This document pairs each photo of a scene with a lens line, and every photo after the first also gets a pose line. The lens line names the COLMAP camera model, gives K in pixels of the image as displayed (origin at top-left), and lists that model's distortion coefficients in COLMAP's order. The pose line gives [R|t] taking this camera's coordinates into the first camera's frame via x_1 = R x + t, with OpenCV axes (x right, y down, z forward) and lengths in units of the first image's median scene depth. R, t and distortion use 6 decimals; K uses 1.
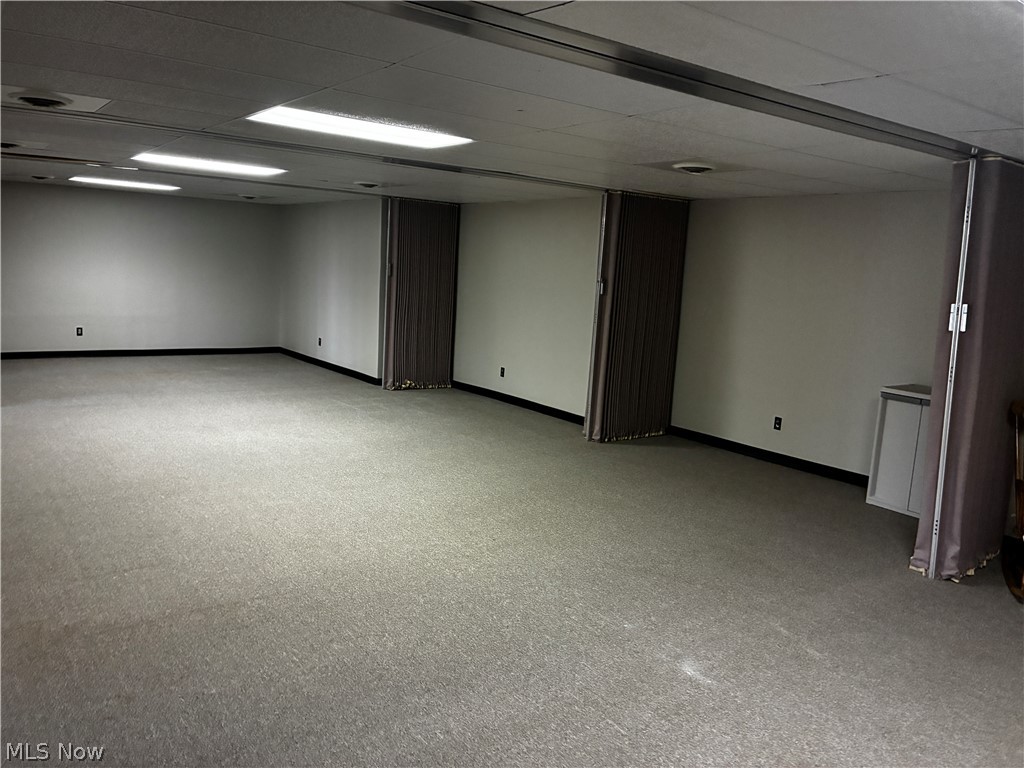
lens RADIAL K [[770.7, 0, 512.0], [0, 770.7, 384.0], [0, 0, 1]] dist [0.056356, -0.074720]
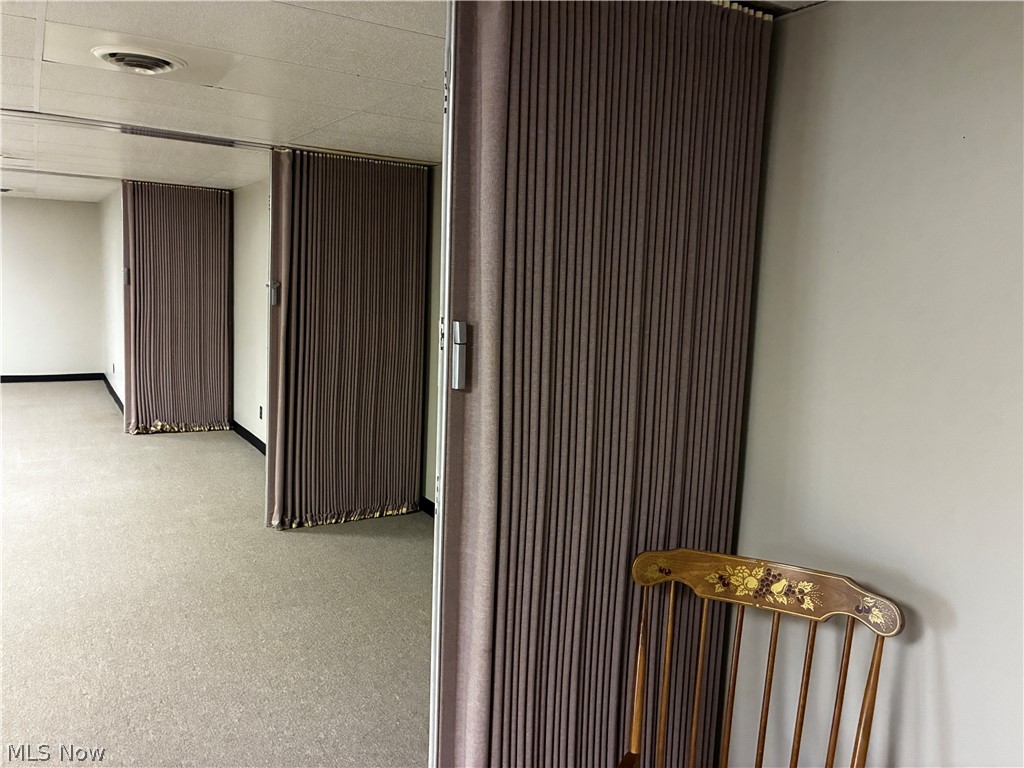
lens RADIAL K [[770.7, 0, 512.0], [0, 770.7, 384.0], [0, 0, 1]] dist [0.056356, -0.074720]
pose [[0.996399, 0.003786, -0.084709, 0.352390], [-0.005591, 0.999762, -0.021081, -0.034573], [0.084609, 0.021479, 0.996183, 0.337584]]
